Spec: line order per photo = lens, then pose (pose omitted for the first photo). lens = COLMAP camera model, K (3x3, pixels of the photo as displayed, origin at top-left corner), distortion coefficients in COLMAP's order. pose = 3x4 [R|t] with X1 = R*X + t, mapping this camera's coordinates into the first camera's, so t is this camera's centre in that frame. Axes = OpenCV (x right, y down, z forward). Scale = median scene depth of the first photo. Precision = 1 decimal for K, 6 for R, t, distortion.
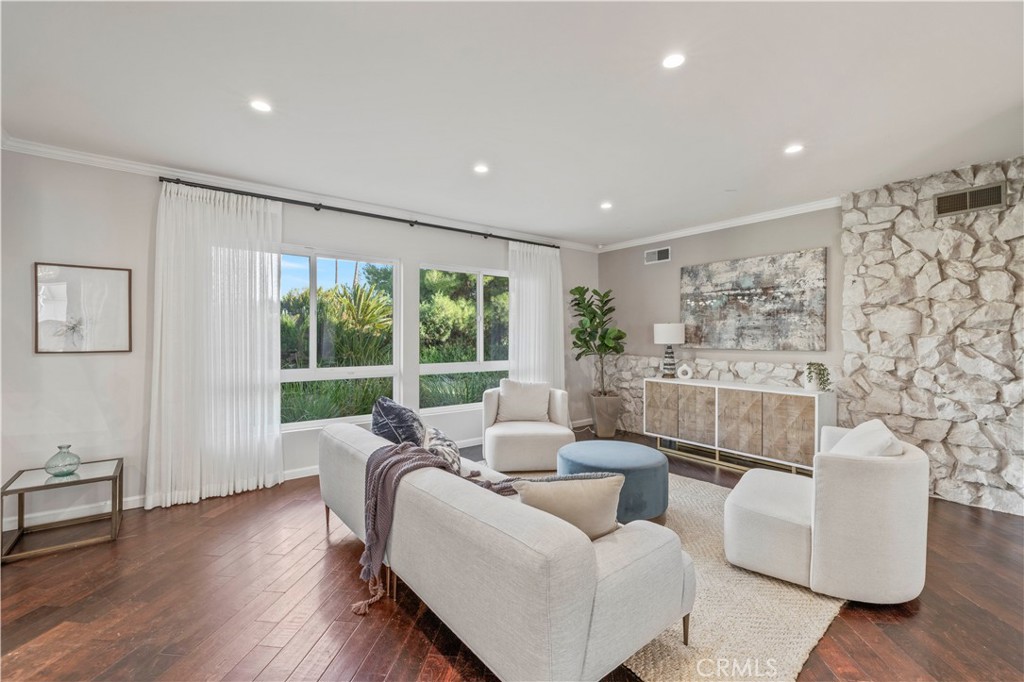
lens RADIAL K [[433.1, 0, 506.1], [0, 433.1, 338.0], [0, 0, 1]] dist [0.000788, 0.000121]
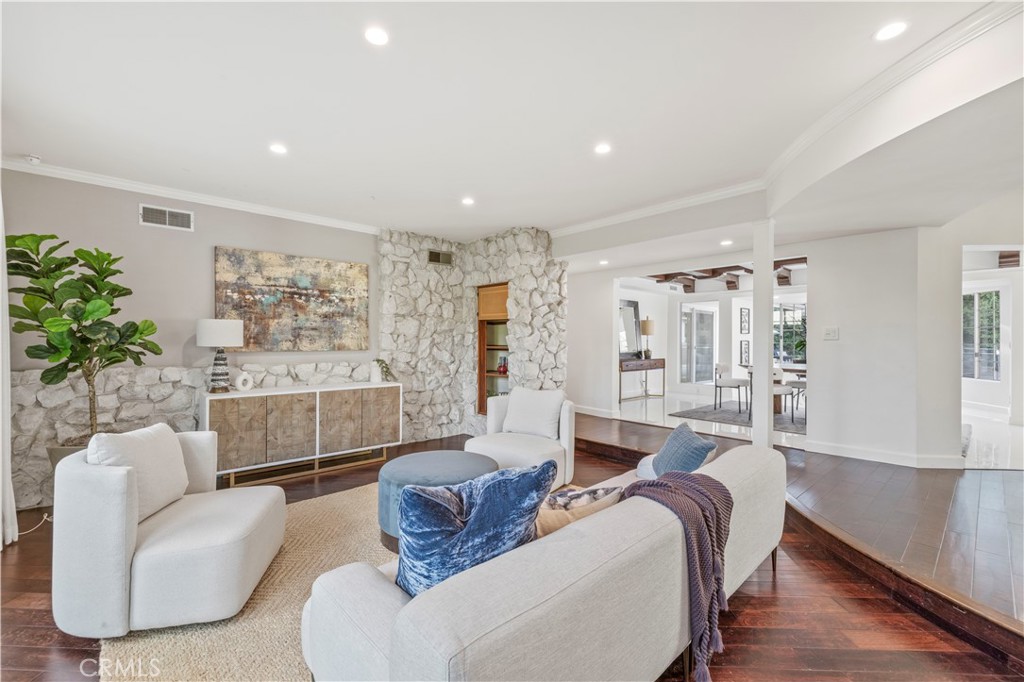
lens RADIAL K [[433.1, 0, 509.4], [0, 433.1, 337.5], [0, 0, 1]] dist [0.000788, 0.000121]
pose [[-0.090151, 0.003188, 0.995923, -0.466689], [-0.001939, 0.999992, -0.003376, -0.000889], [-0.995926, -0.002236, -0.090144, 0.645372]]
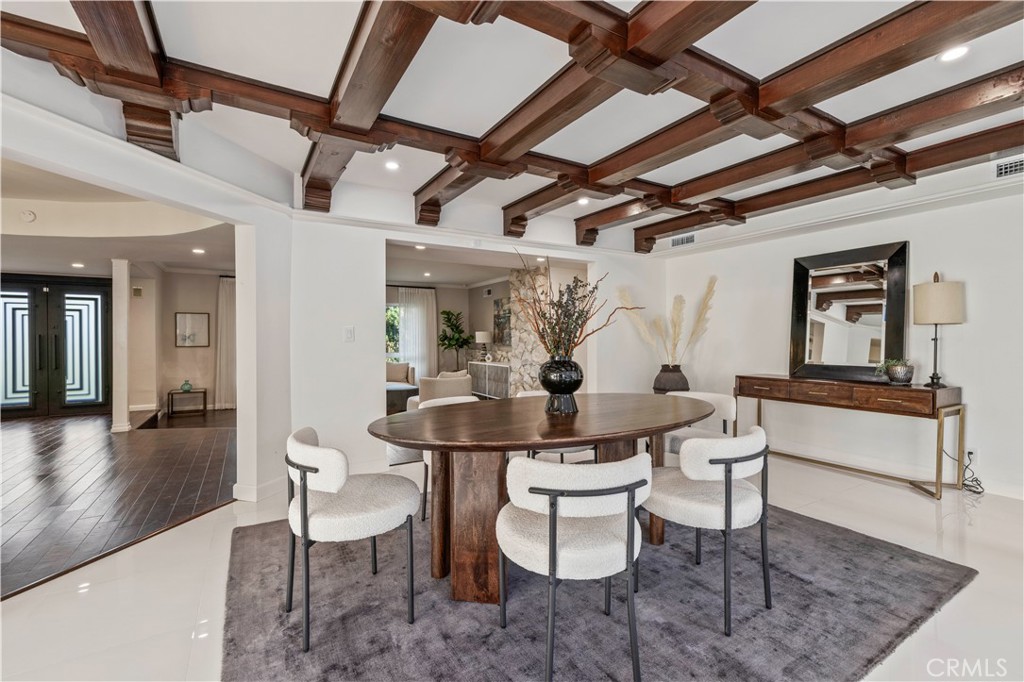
lens RADIAL K [[433.1, 0, 512.3], [0, 433.1, 340.1], [0, 0, 1]] dist [0.000788, 0.000121]
pose [[0.996034, -0.004068, -0.088875, 0.743443], [0.004164, 0.999991, 0.000897, 0.000638], [0.088871, -0.001264, 0.996042, -0.903015]]
